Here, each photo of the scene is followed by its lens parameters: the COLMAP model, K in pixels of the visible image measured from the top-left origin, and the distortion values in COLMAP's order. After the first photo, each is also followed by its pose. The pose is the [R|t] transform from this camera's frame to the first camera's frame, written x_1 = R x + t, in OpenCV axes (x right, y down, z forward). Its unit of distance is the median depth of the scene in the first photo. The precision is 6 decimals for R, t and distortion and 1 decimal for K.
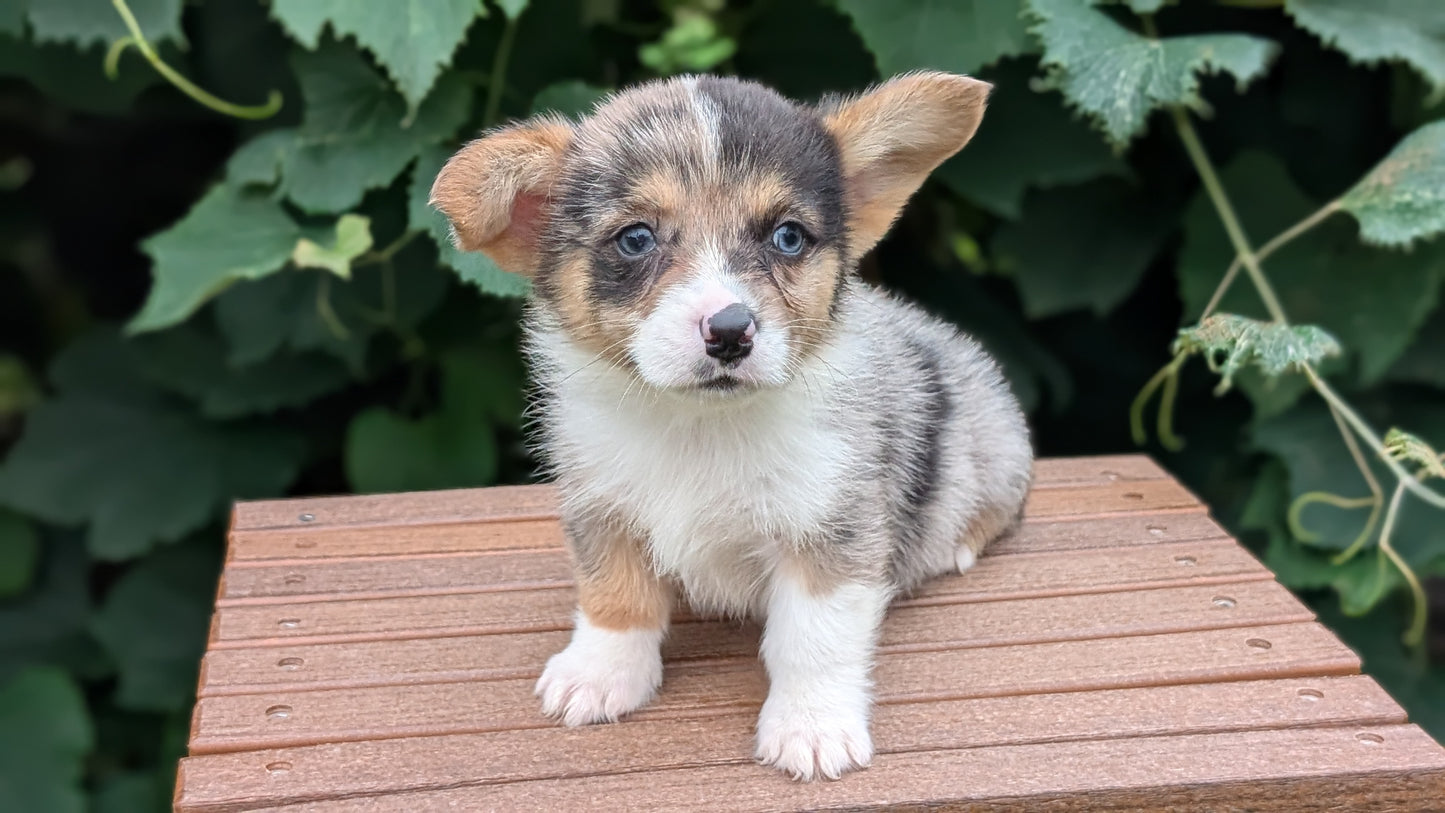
lens RADIAL K [[1923.0, 0, 722.8], [0, 1923.0, 430.8], [0, 0, 1]] dist [0.027671, 0.000000]
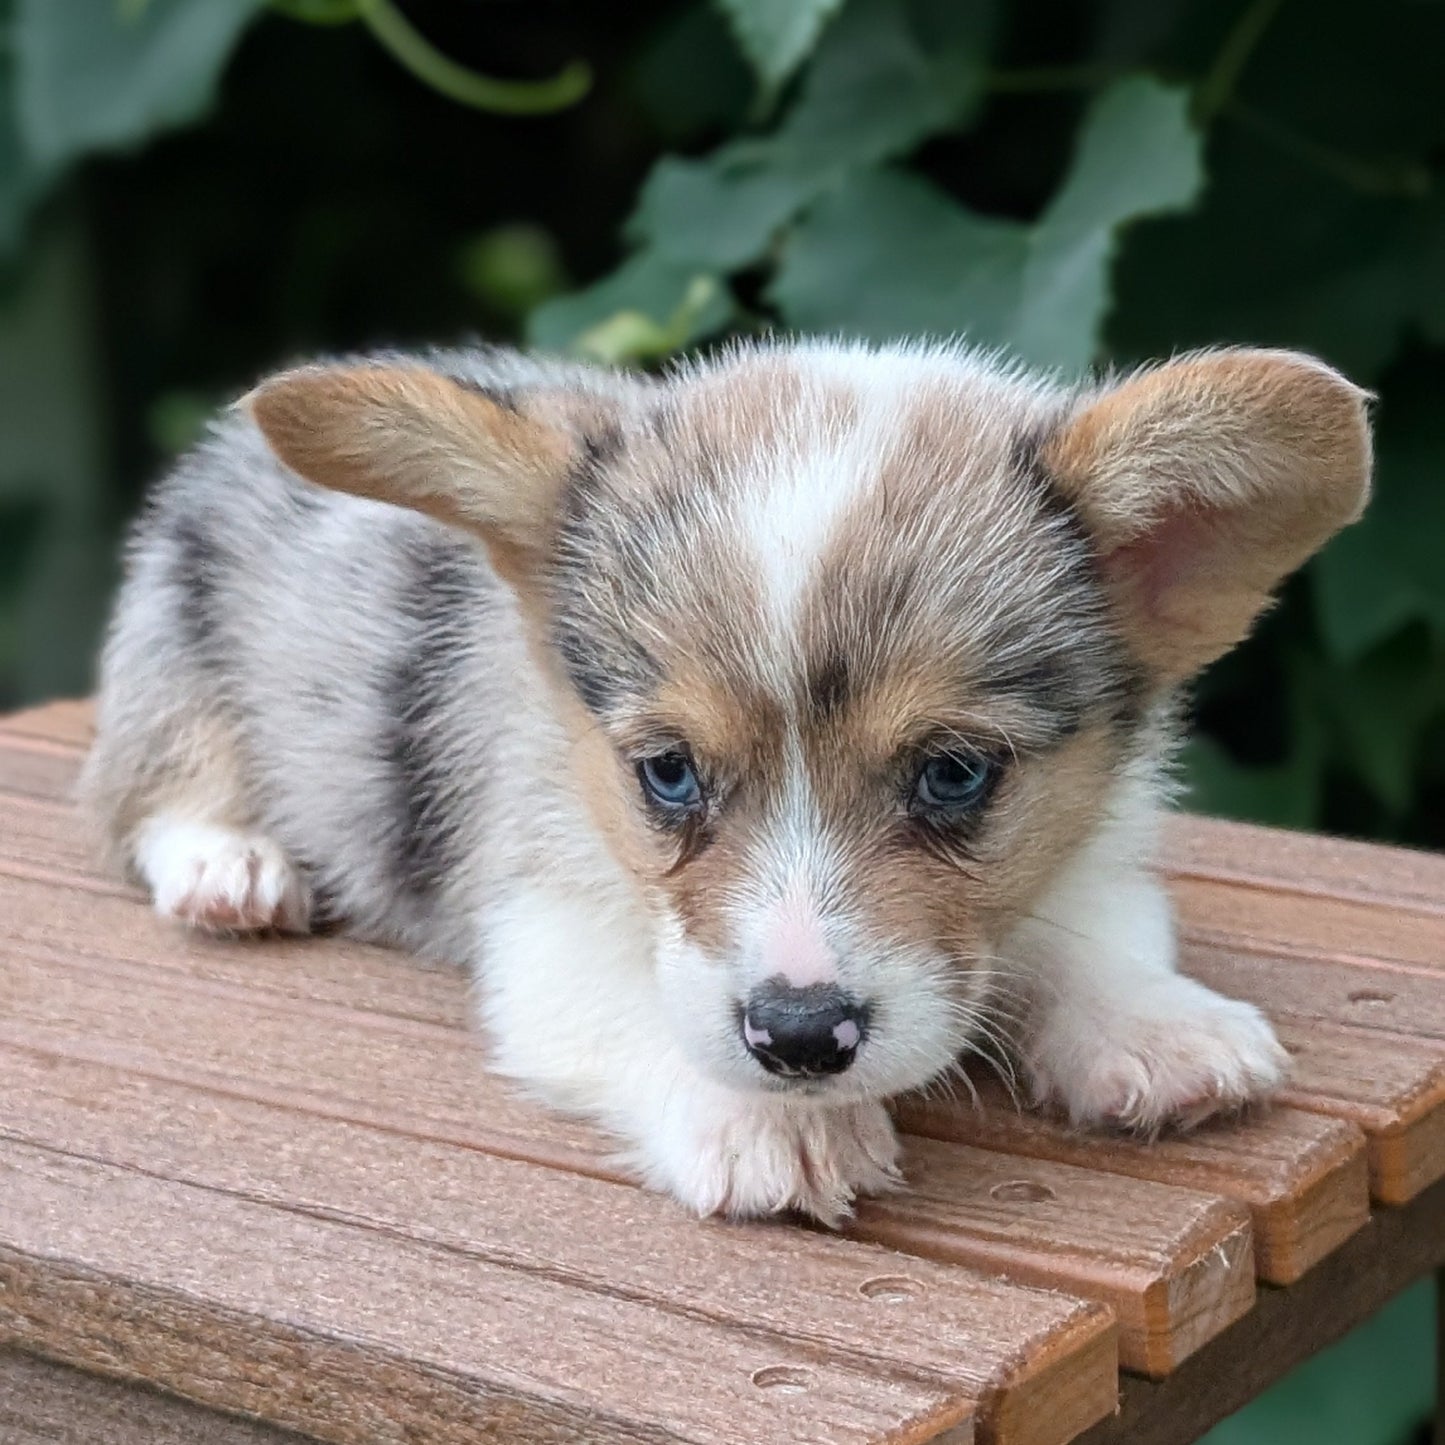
lens RADIAL K [[3378.0, 0, 722.2], [0, 3378.0, 719.0], [0, 0, 1]] dist [0.089433, 0.000000]
pose [[0.746479, 0.144364, -0.649560, 0.770830], [-0.191429, 0.981505, -0.001854, 0.023288], [0.637279, 0.125728, 0.760308, 0.412967]]
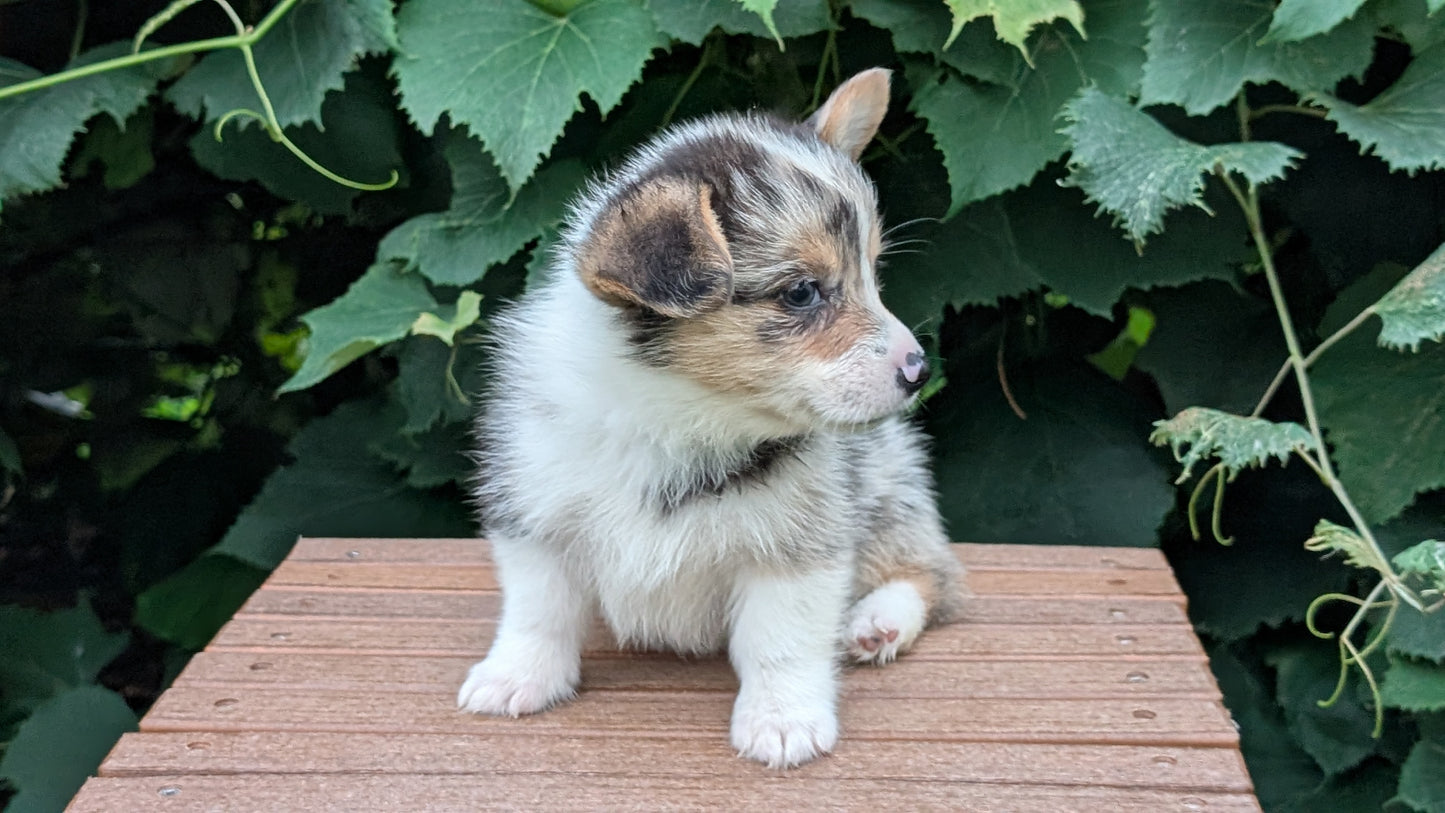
lens RADIAL K [[1948.7, 0, 736.4], [0, 1948.7, 431.3], [0, 0, 1]] dist [0.016677, 0.000000]
pose [[0.981229, 0.047814, -0.186824, 0.276633], [-0.060156, 0.996326, -0.060957, 0.040191], [0.183223, 0.071051, 0.980500, -0.076651]]
